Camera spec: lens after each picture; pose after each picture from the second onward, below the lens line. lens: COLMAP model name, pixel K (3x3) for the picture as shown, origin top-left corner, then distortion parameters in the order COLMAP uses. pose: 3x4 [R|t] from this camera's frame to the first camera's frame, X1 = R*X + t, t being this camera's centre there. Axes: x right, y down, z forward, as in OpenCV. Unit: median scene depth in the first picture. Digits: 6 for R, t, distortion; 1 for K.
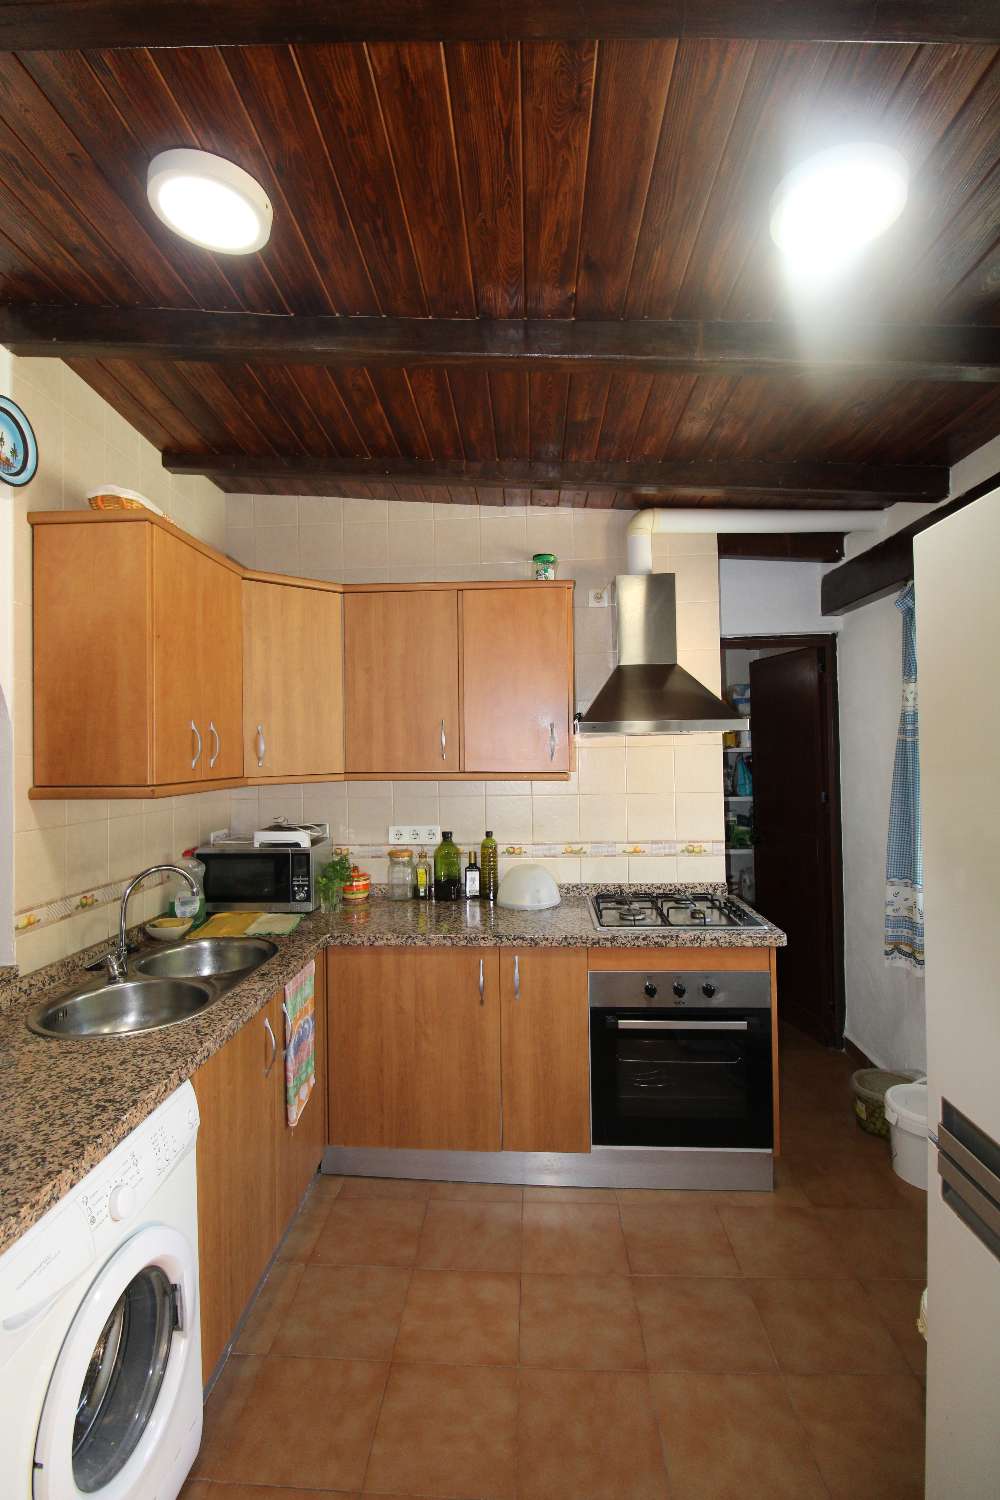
lens RADIAL K [[701.1, 0, 500.0], [0, 701.1, 750.0], [0, 0, 1]] dist [0.002022, -0.015227]
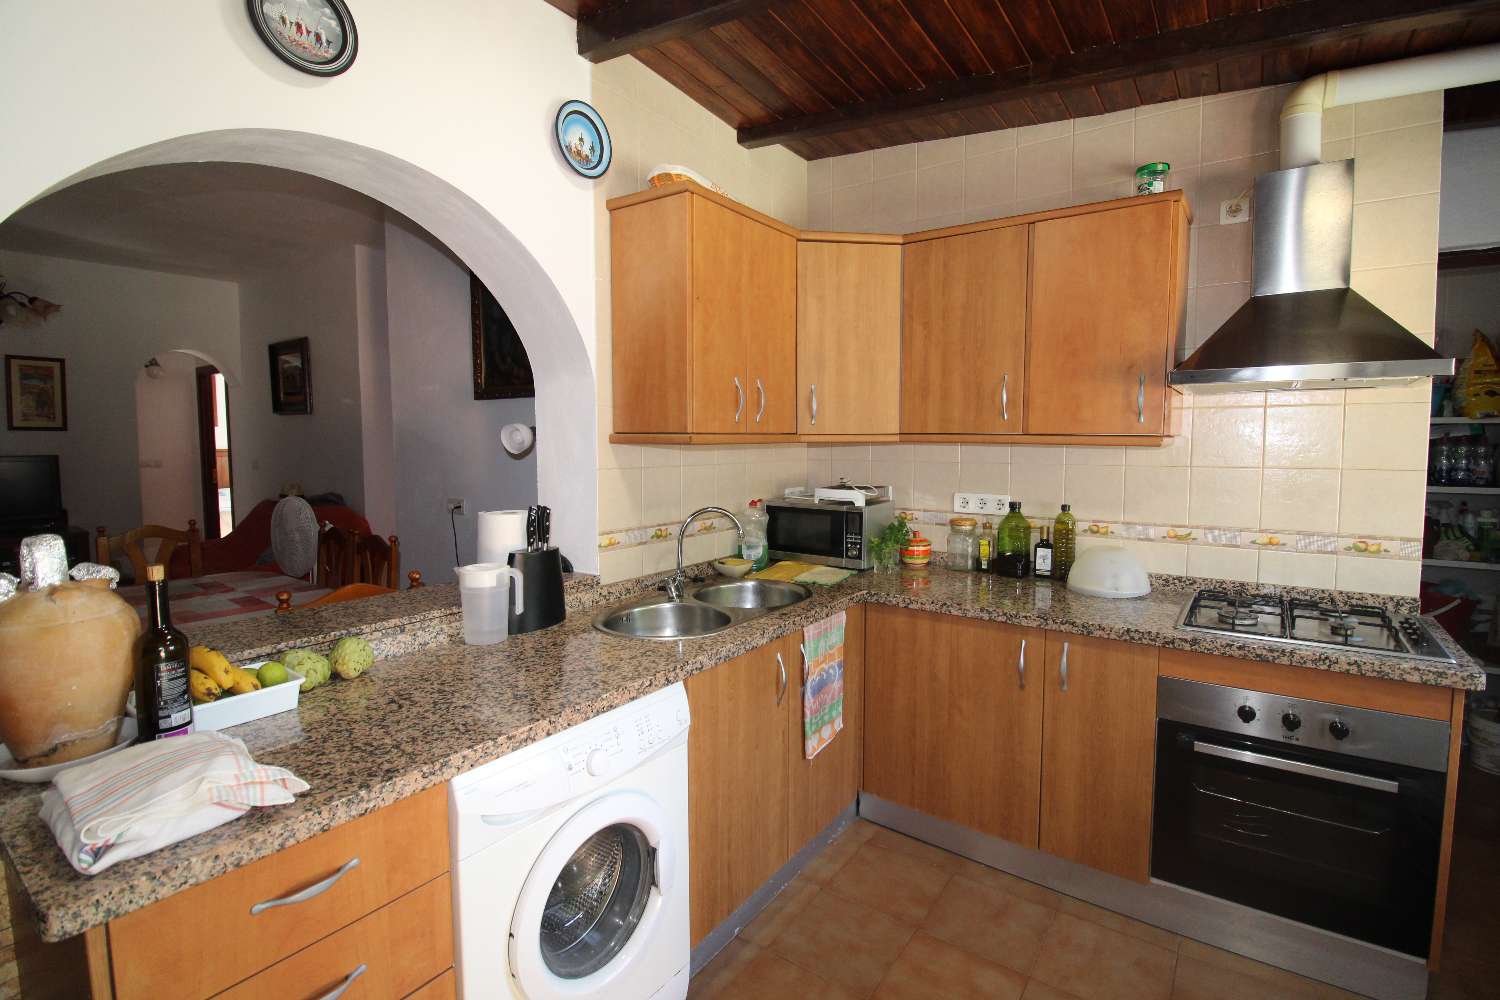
lens RADIAL K [[701.1, 0, 745.6], [0, 701.1, 490.8], [0, 0, 1]] dist [0.002022, -0.015227]
pose [[0.847947, 0.056022, -0.527112, 0.132633], [-0.010317, 0.995955, 0.089255, 0.031049], [0.529980, -0.070245, 0.845096, 0.063919]]
